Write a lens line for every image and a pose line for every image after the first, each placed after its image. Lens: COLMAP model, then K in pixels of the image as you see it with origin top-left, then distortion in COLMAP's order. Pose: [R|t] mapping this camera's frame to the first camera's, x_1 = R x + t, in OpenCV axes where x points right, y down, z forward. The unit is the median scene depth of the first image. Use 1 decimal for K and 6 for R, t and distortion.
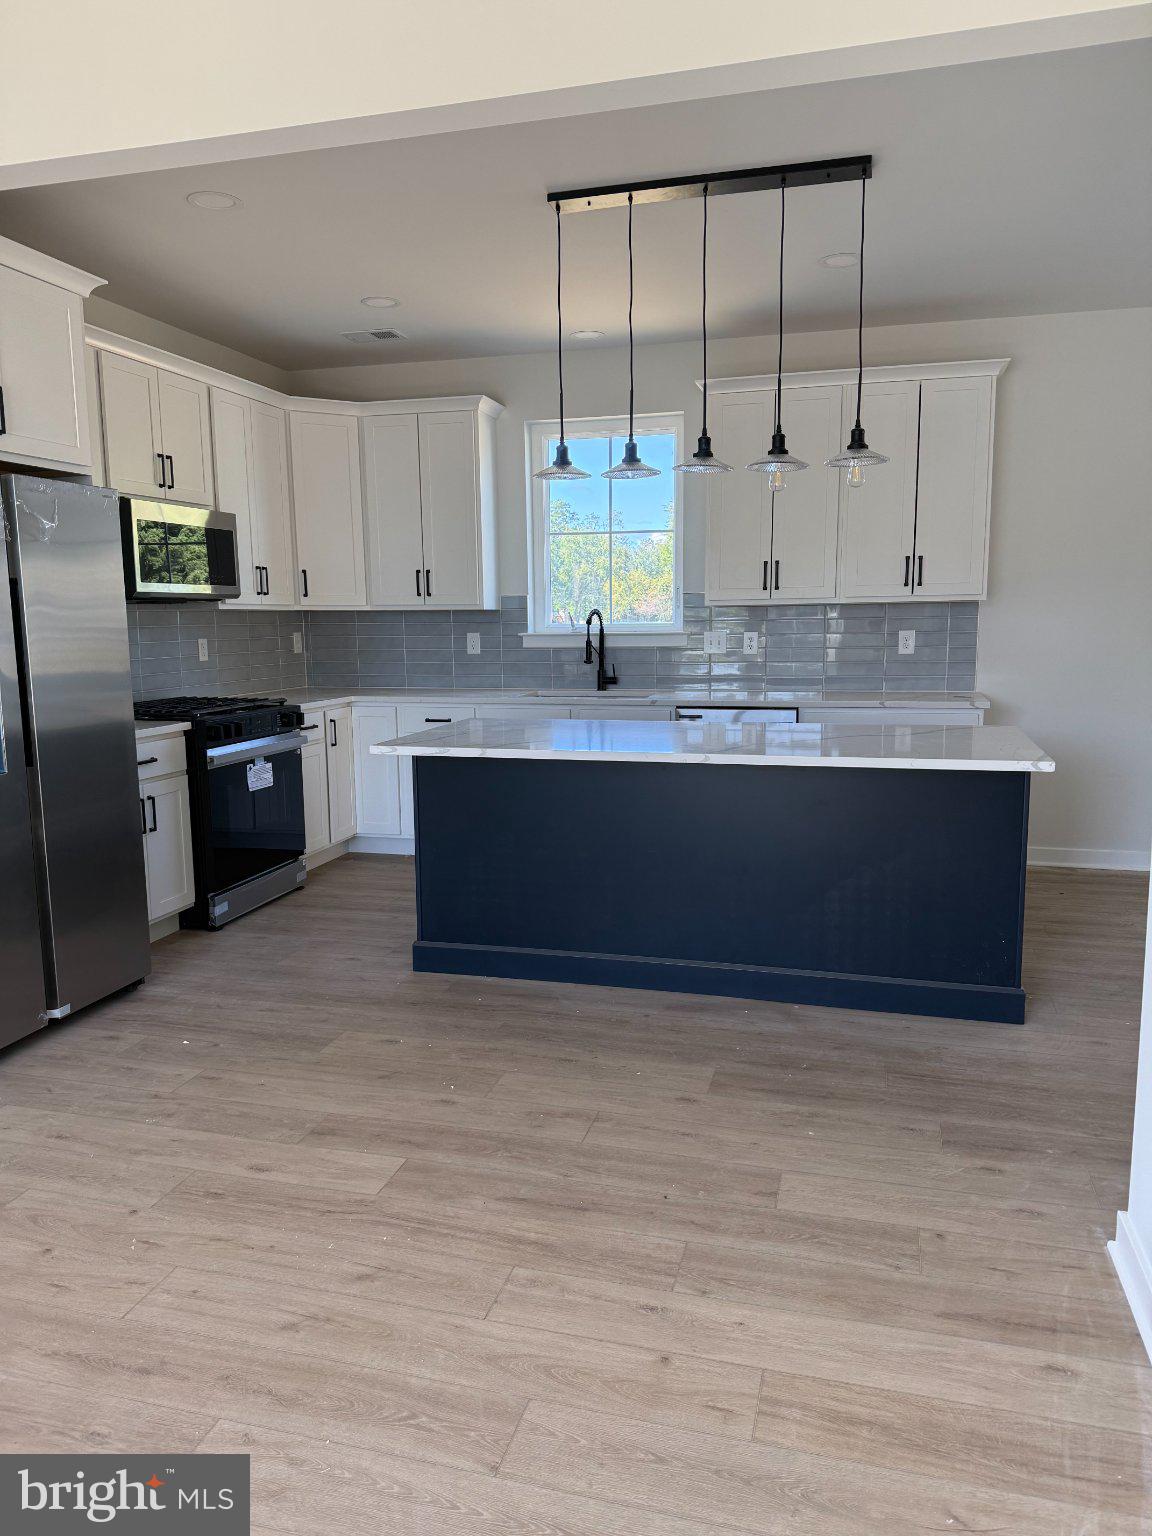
lens RADIAL K [[1076.5, 0, 575.1], [0, 1076.5, 761.0], [0, 0, 1]] dist [0.060961, -0.097841]
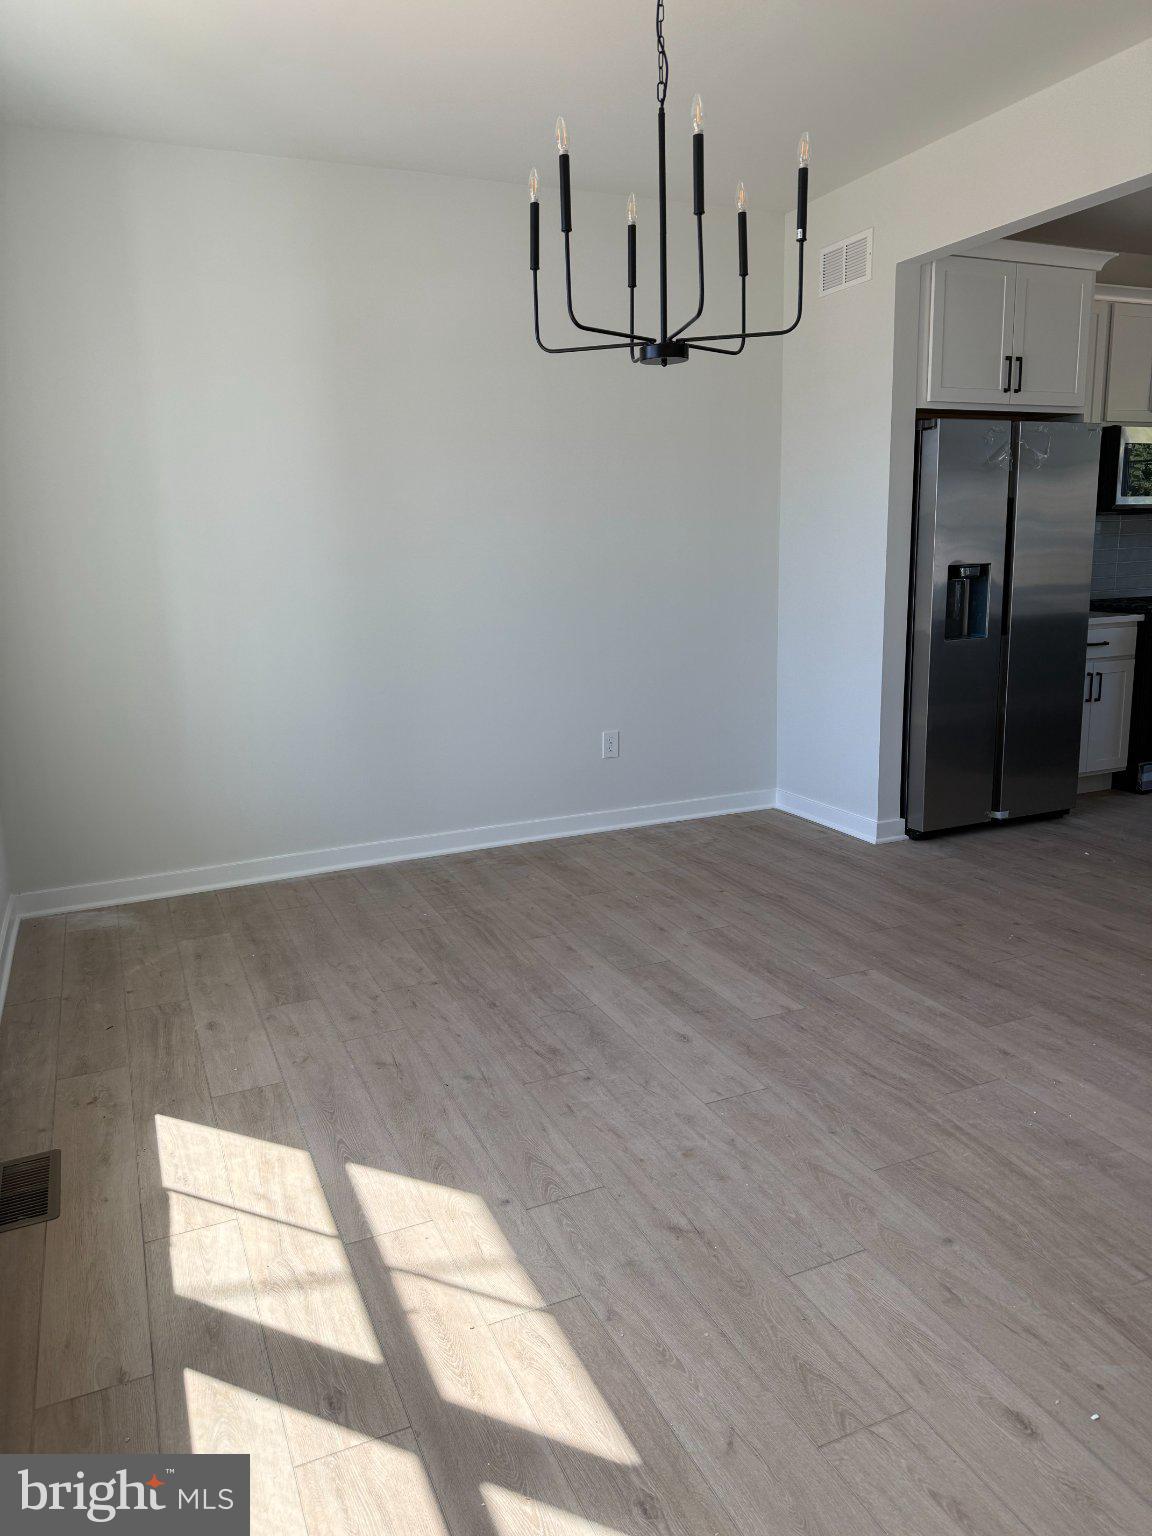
lens RADIAL K [[1076.5, 0, 575.1], [0, 1076.5, 761.0], [0, 0, 1]] dist [0.060961, -0.097841]
pose [[0.636225, 0.146208, -0.757523, 0.200780], [-0.088472, 0.989228, 0.116623, 0.045237], [0.766414, -0.007179, 0.642307, -0.280537]]
